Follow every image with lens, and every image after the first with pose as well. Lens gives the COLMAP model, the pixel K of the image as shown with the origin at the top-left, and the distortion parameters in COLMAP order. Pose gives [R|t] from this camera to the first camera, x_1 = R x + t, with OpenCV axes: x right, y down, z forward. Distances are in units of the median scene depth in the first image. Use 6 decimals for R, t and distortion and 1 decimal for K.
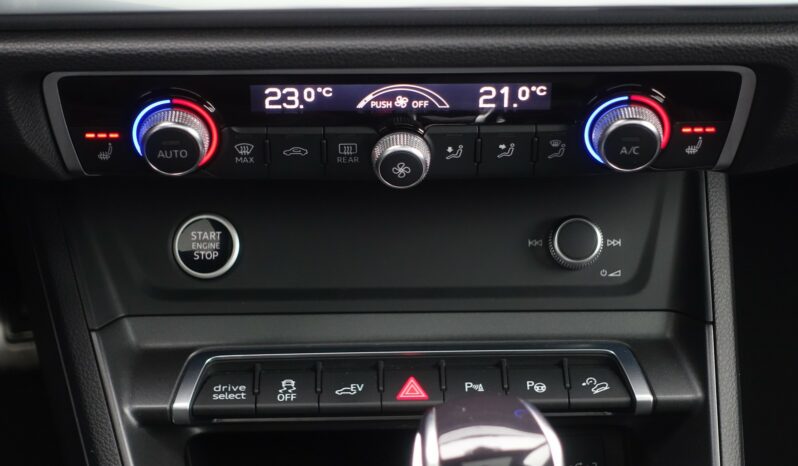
lens RADIAL K [[1741.3, 0, 401.5], [0, 1741.3, 232.9], [0, 0, 1]] dist [-0.149517, 0.000000]
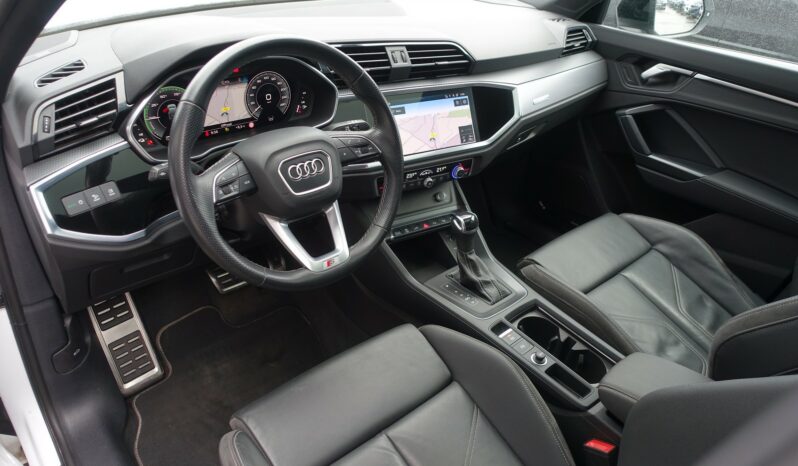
lens RADIAL K [[553.4, 0, 406.8], [0, 553.4, 228.3], [0, 0, 1]] dist [0.013445, -0.003865]
pose [[0.869508, -0.213973, 0.445165, -0.953155], [0.246640, 0.968975, -0.015996, 0.123901], [-0.427931, 0.123704, 0.895306, -0.661368]]
